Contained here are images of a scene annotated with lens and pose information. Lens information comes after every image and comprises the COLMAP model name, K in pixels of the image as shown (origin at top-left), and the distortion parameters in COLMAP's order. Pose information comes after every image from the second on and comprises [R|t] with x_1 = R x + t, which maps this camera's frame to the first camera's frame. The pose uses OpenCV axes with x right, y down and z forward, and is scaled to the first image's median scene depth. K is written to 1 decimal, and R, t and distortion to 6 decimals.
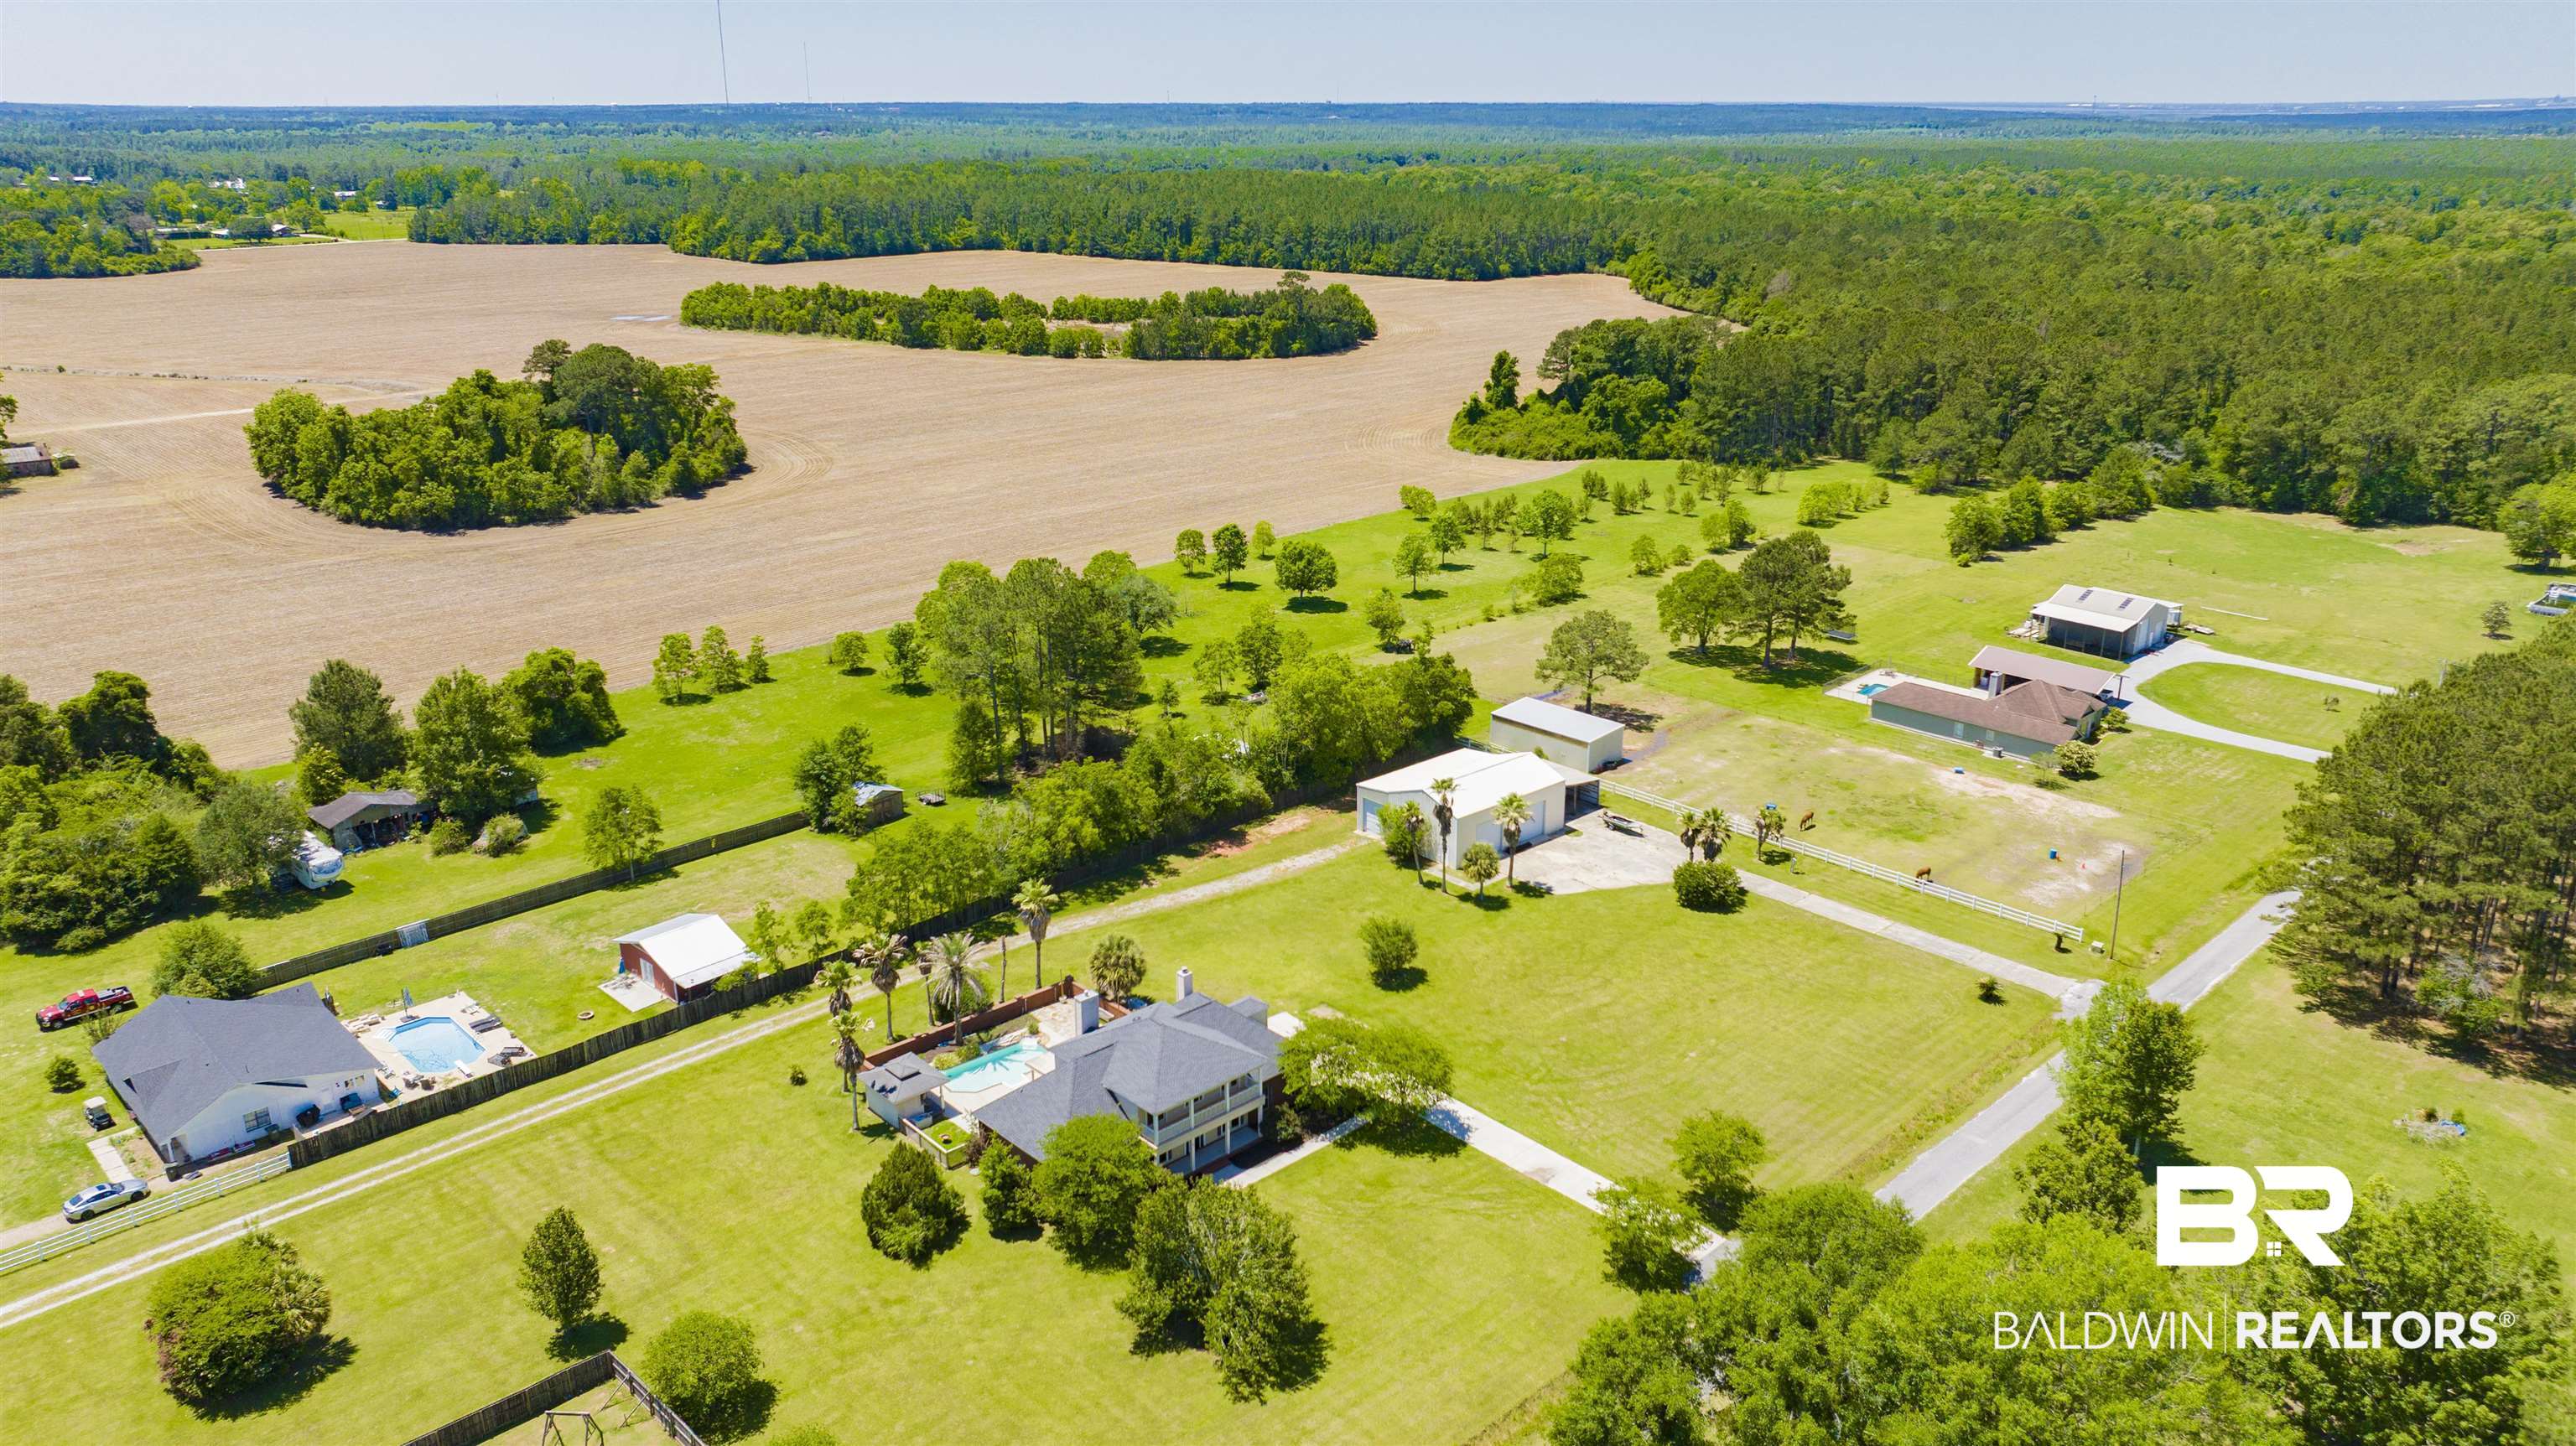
lens RADIAL K [[1834.4, 0, 1309.8], [0, 1834.4, 698.5], [0, 0, 1]] dist [-0.026096, 0.022331]
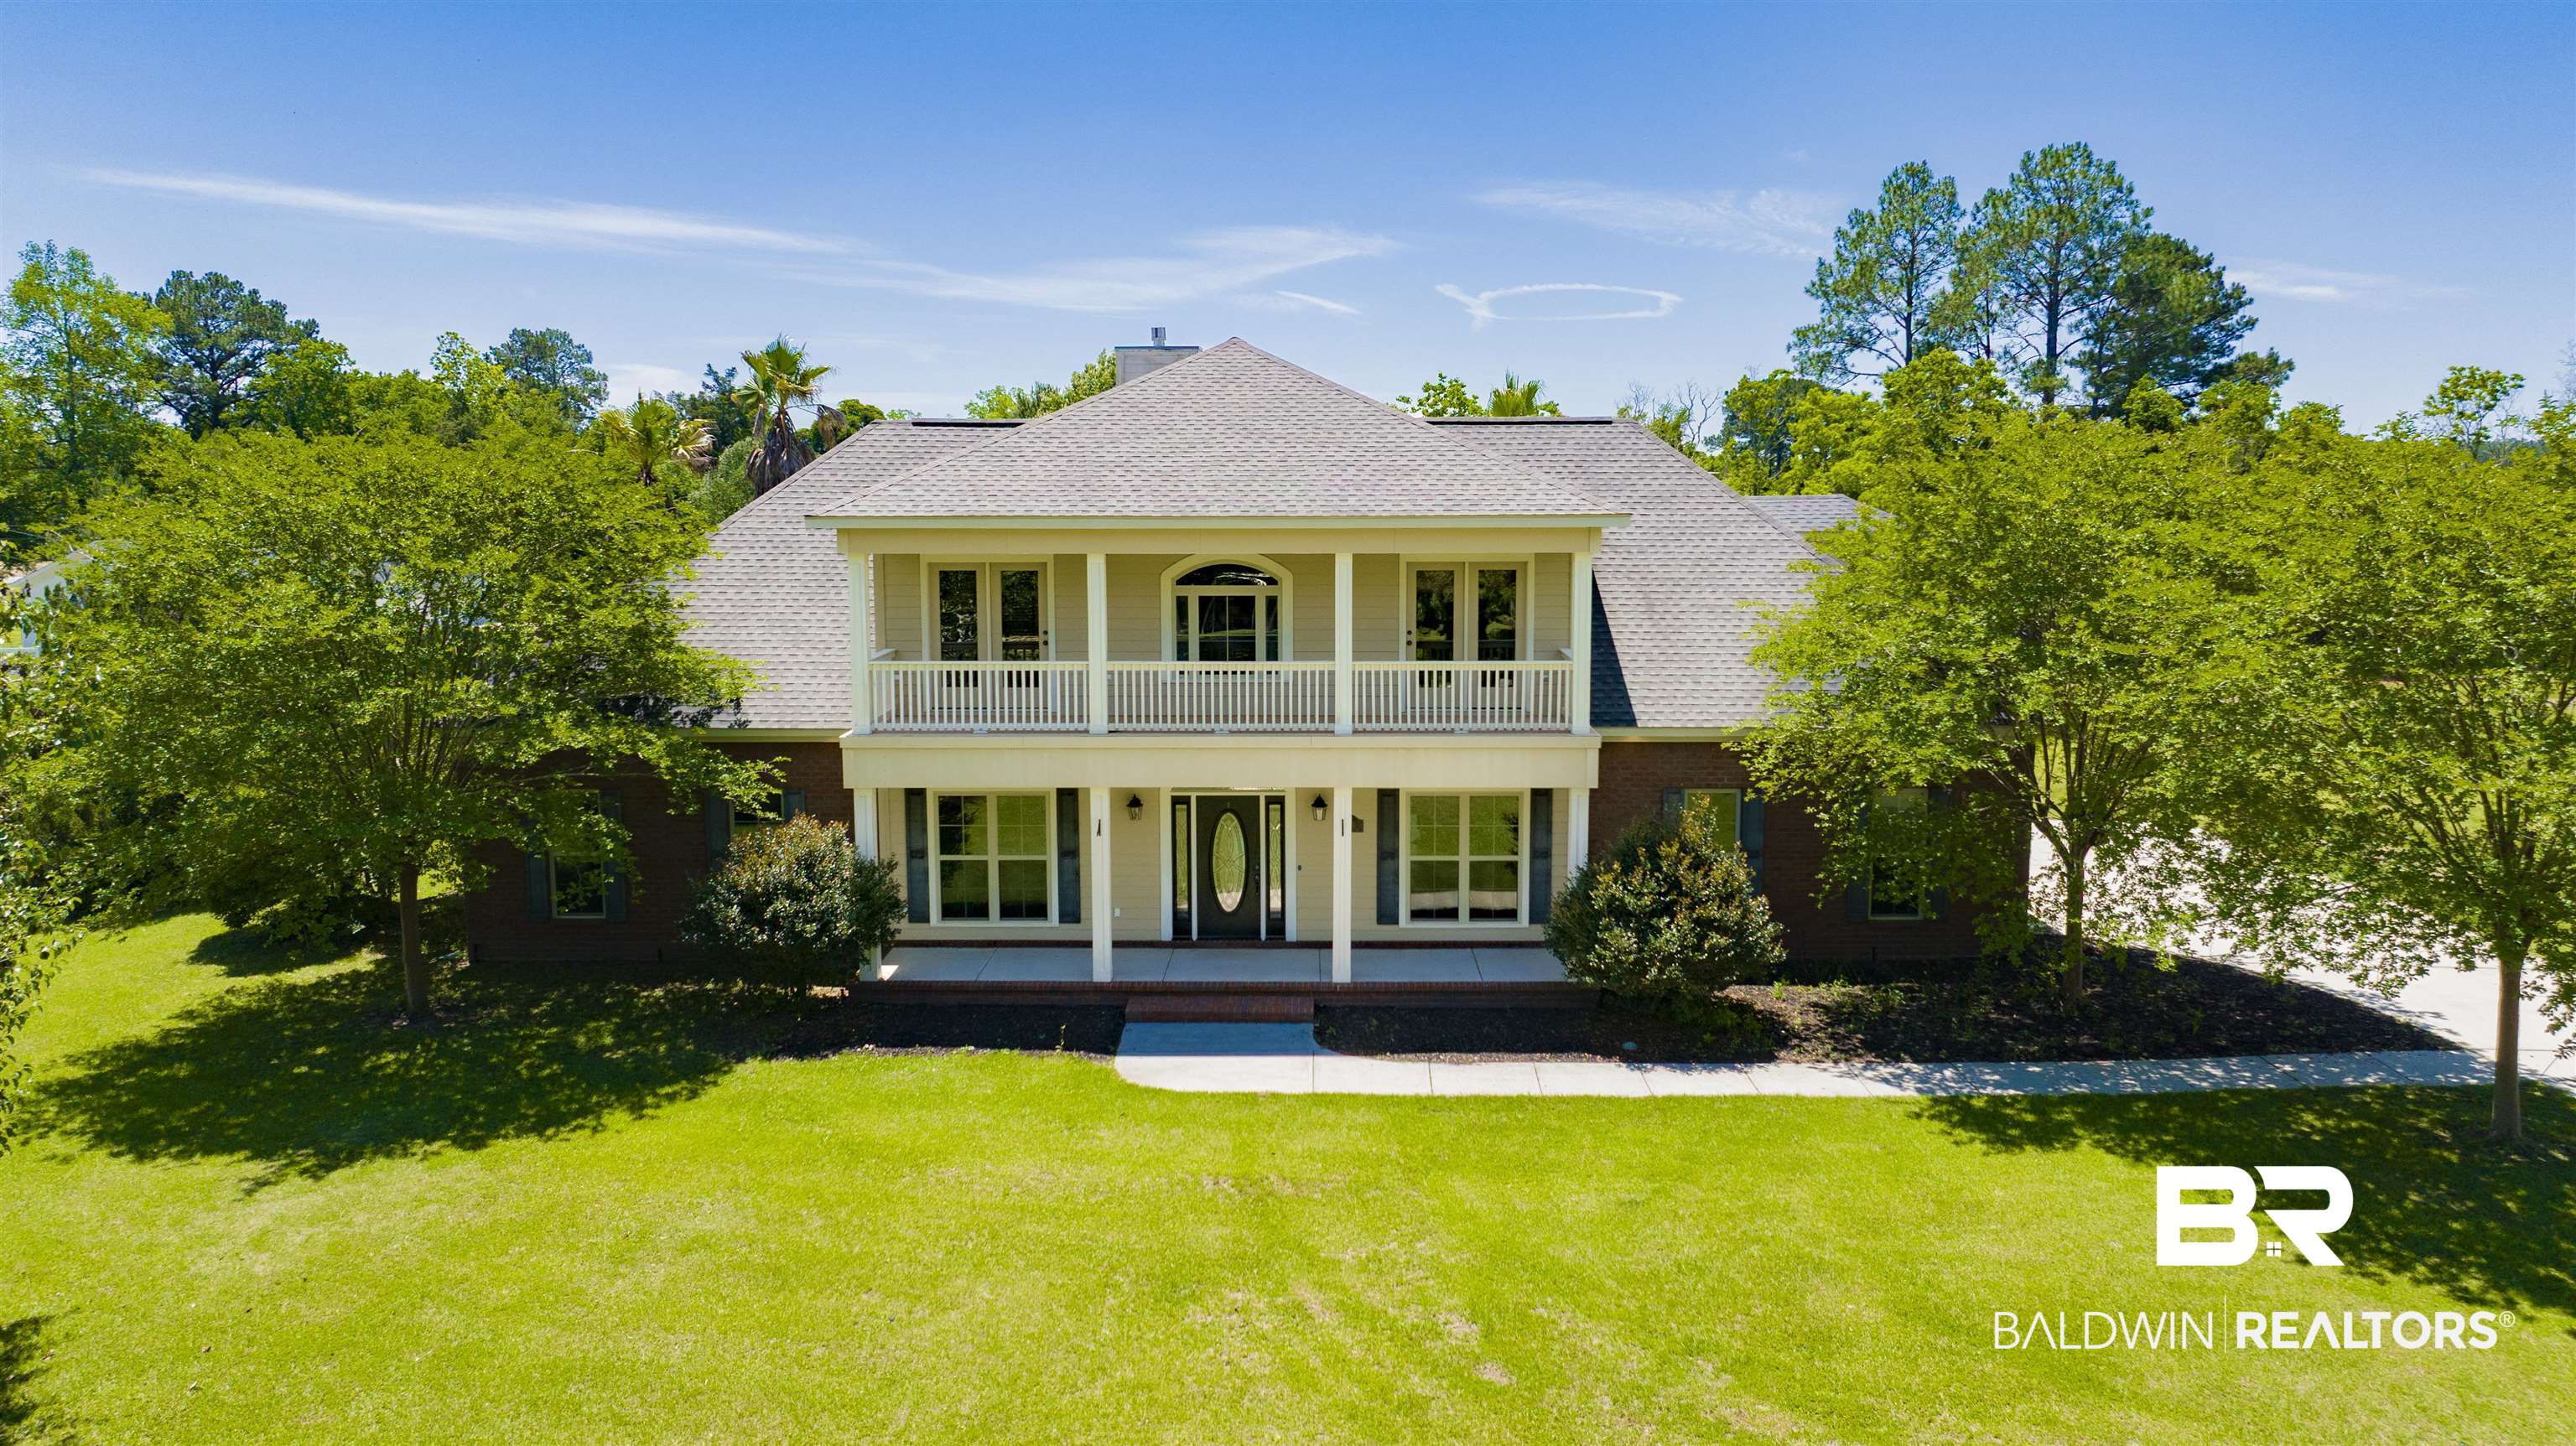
lens RADIAL K [[1834.4, 0, 1298.3], [0, 1834.4, 731.1], [0, 0, 1]] dist [-0.026096, 0.022331]
pose [[0.713232, 0.087447, -0.695452, 0.055052], [-0.218153, 0.970603, -0.101685, 0.164231], [0.666116, 0.224240, 0.711341, 0.578372]]
